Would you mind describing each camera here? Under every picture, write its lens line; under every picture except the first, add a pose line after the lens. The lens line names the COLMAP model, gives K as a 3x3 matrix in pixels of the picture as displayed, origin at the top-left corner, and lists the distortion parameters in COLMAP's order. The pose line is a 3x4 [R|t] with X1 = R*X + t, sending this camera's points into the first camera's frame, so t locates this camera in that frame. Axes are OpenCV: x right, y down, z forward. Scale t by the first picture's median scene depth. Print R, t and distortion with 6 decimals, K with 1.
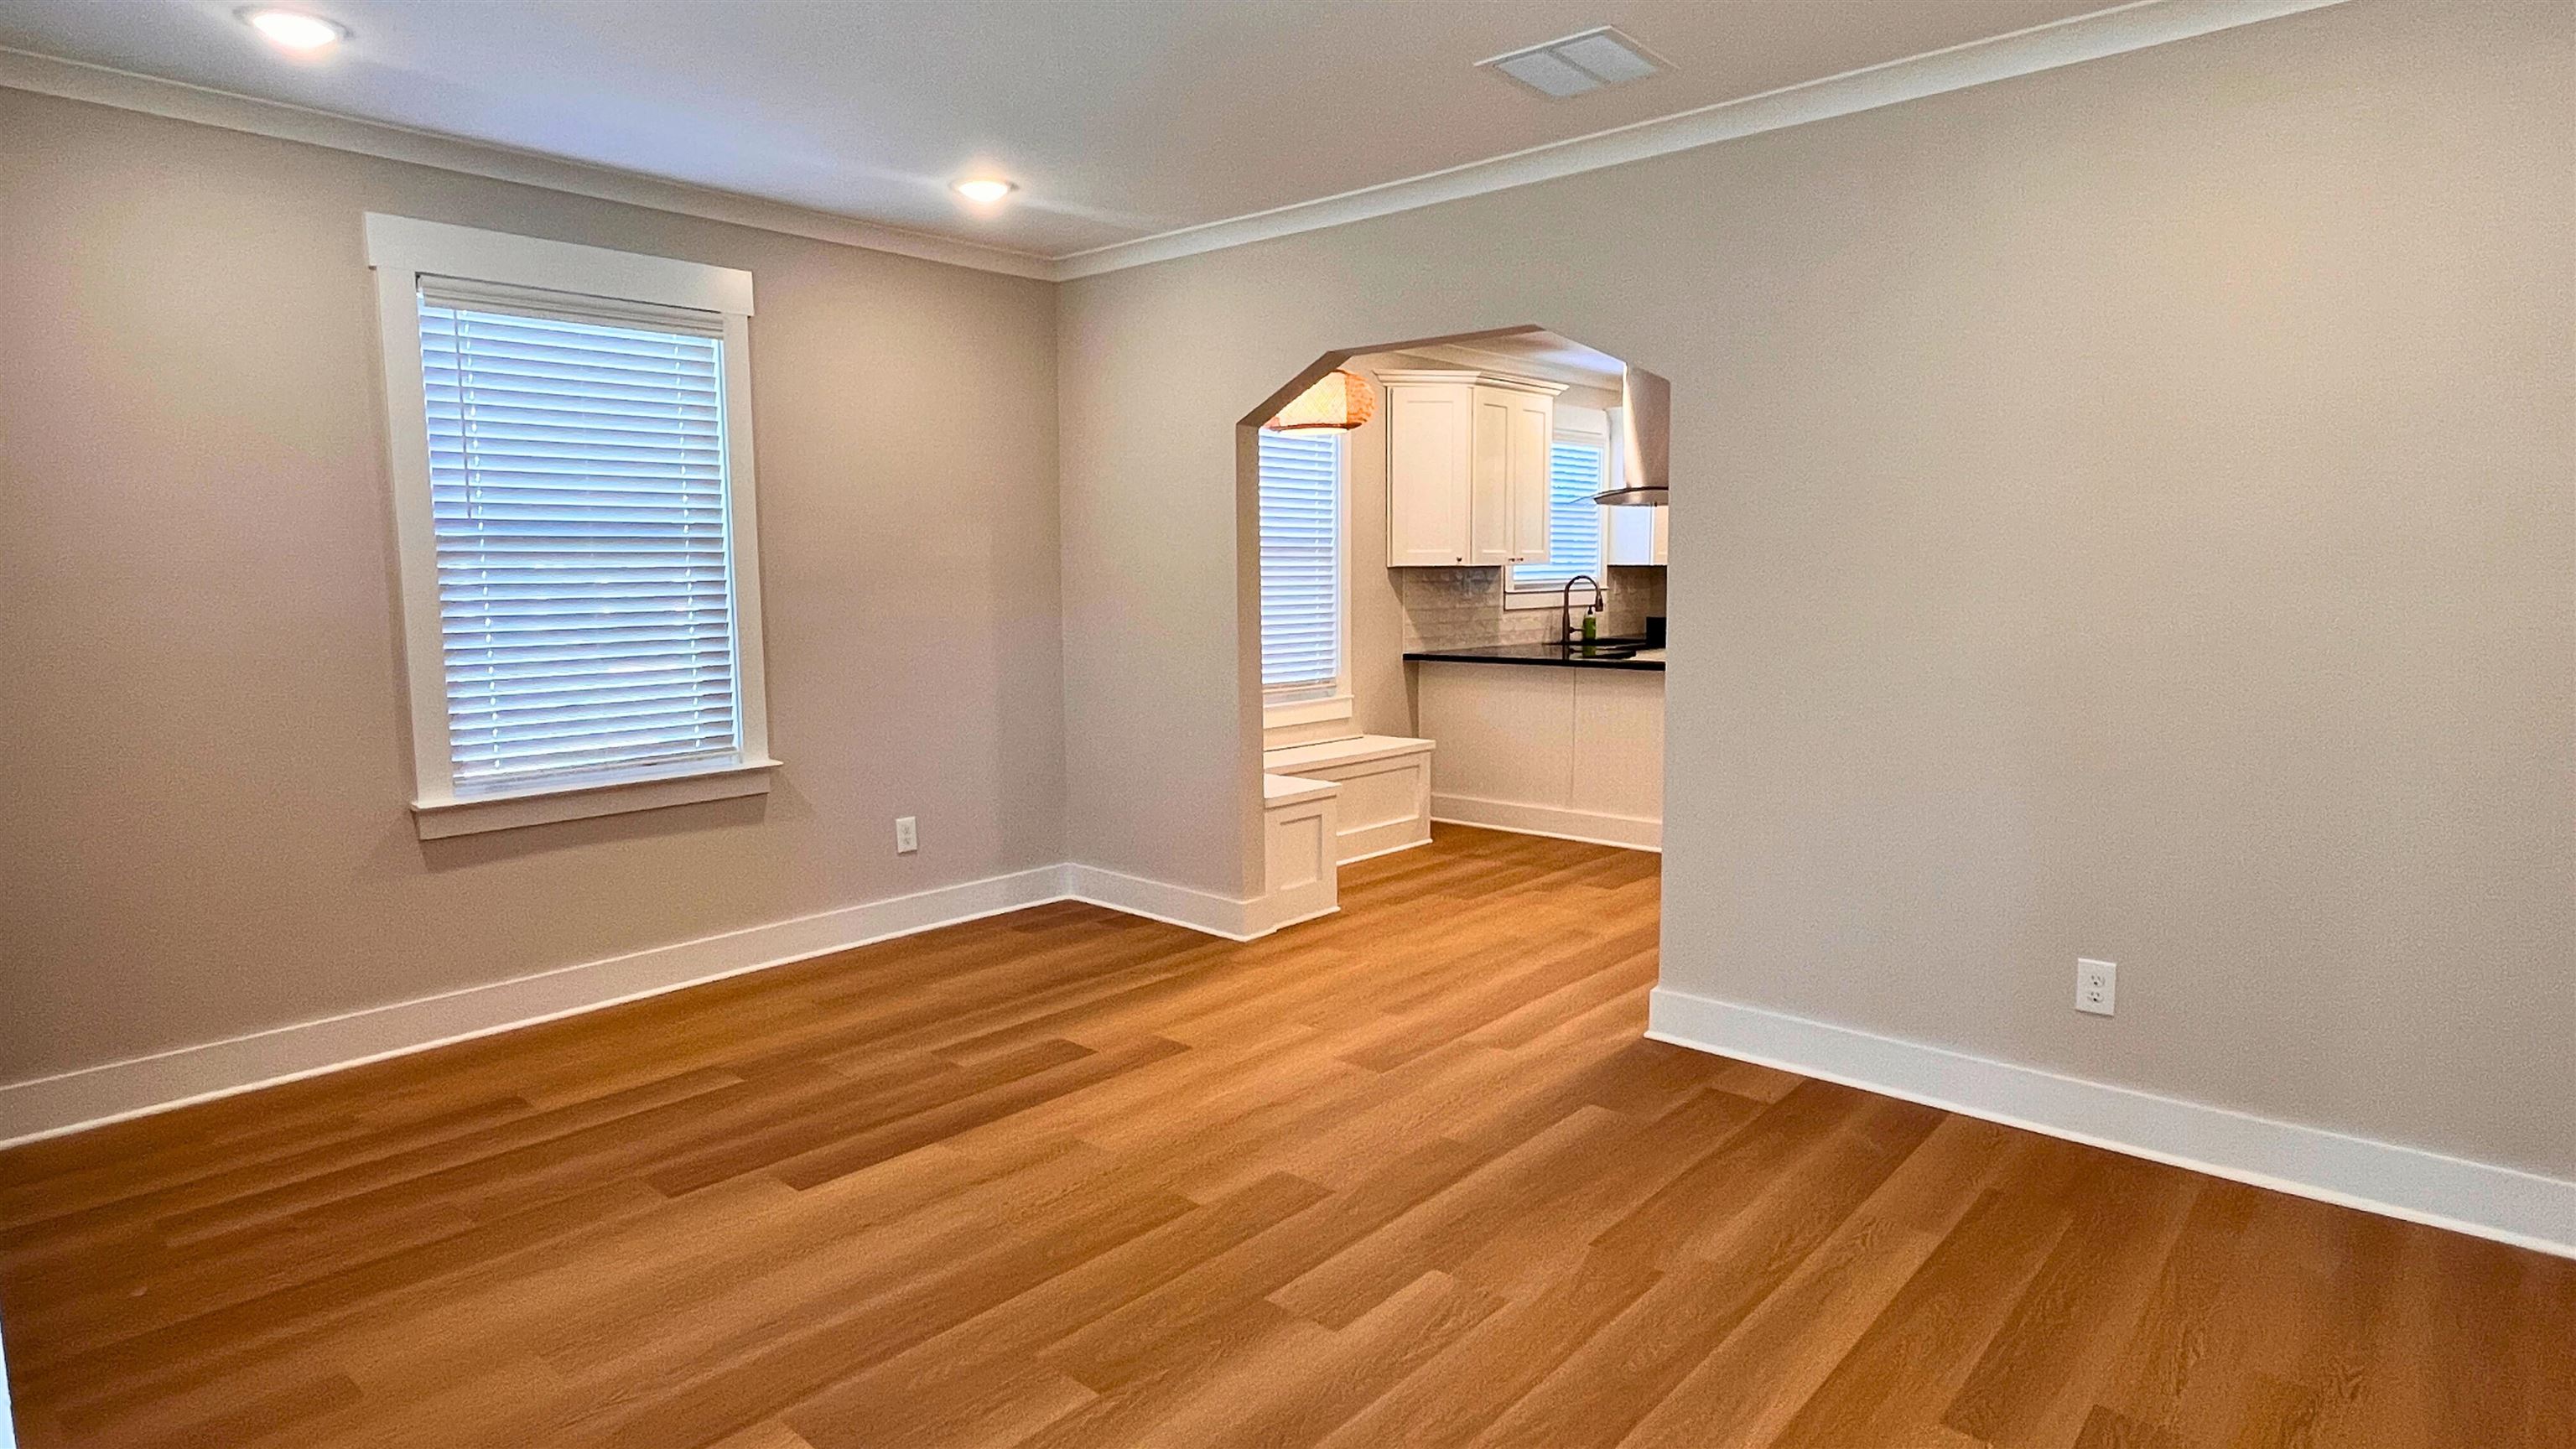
lens RADIAL K [[1377.2, 0, 1284.9], [0, 1377.2, 715.1], [0, 0, 1]] dist [0.000149, 0.000238]
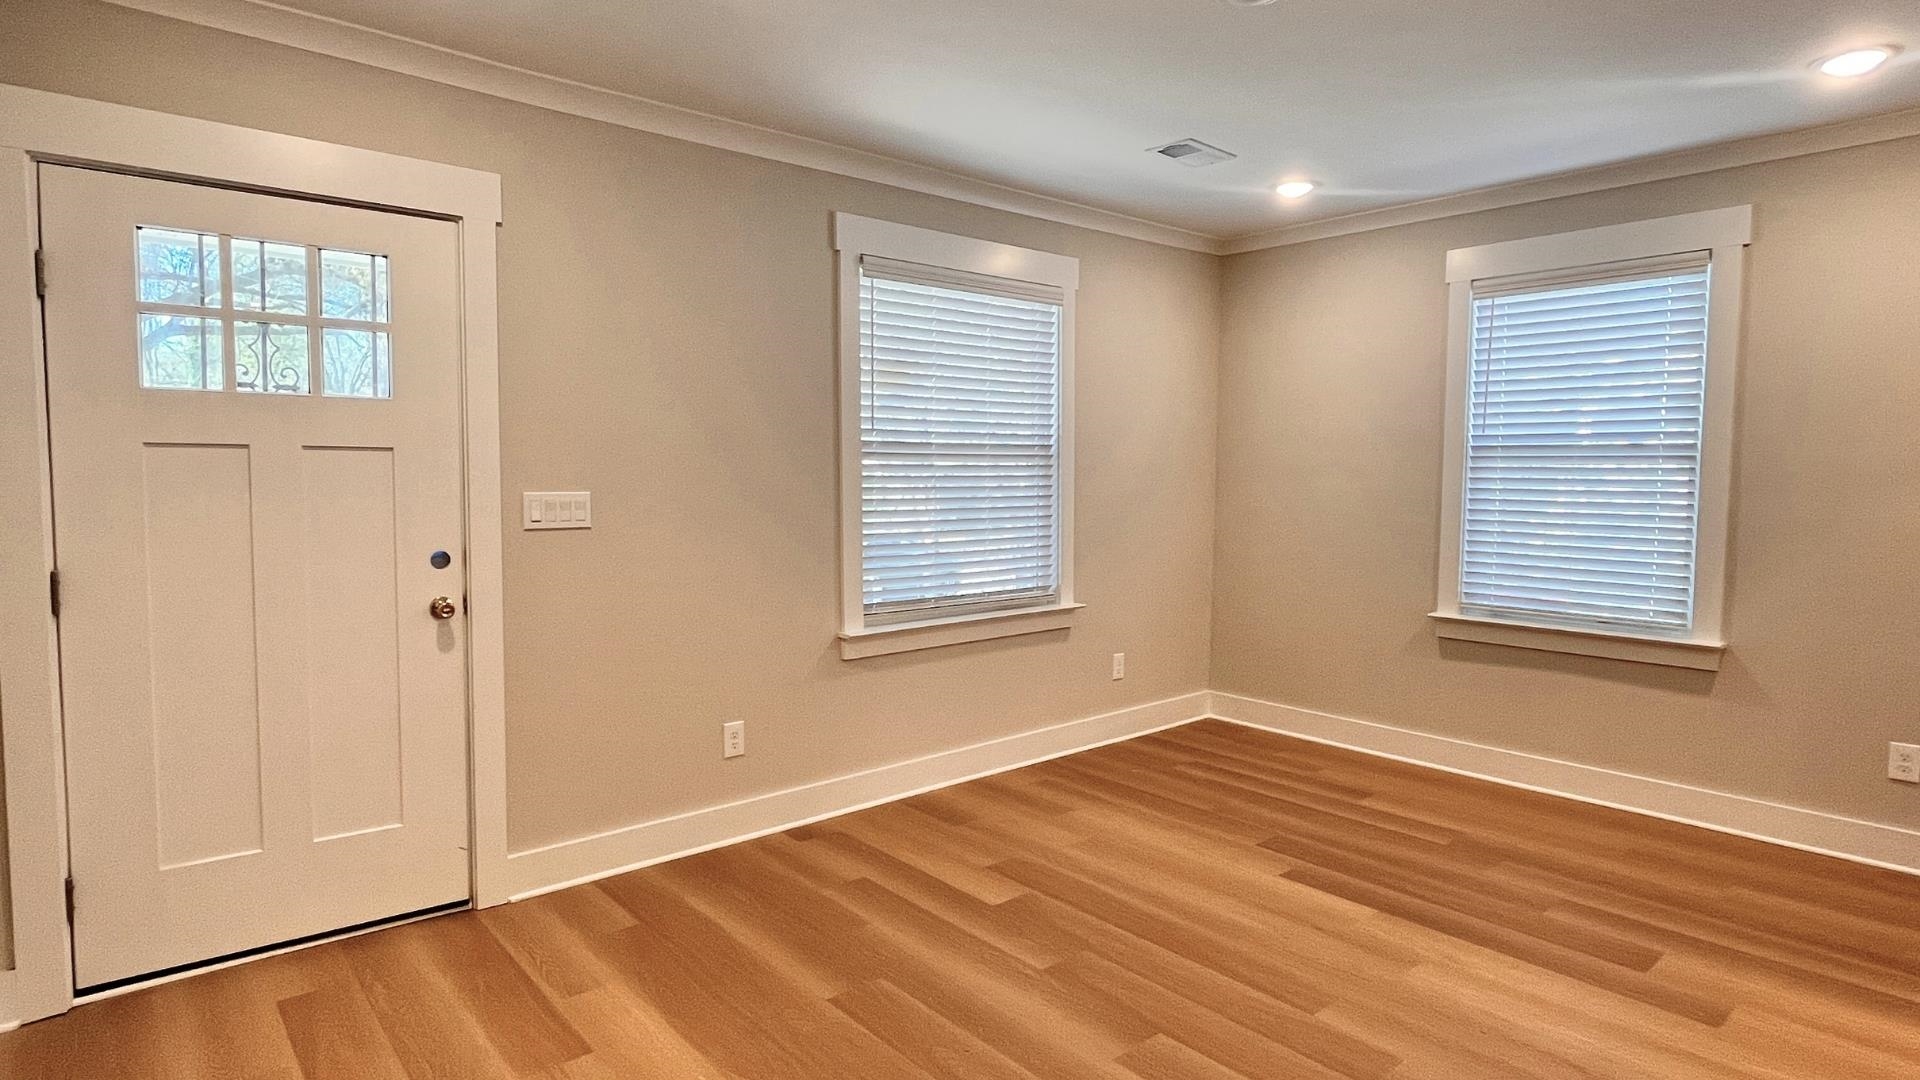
lens RADIAL K [[1026.5, 0, 957.7], [0, 1026.5, 533.0], [0, 0, 1]] dist [0.000149, 0.000238]
pose [[-0.137417, 0.063954, -0.988446, 0.708277], [-0.113432, 0.990332, 0.079846, -0.068929], [0.983997, 0.123094, -0.128834, 0.677645]]
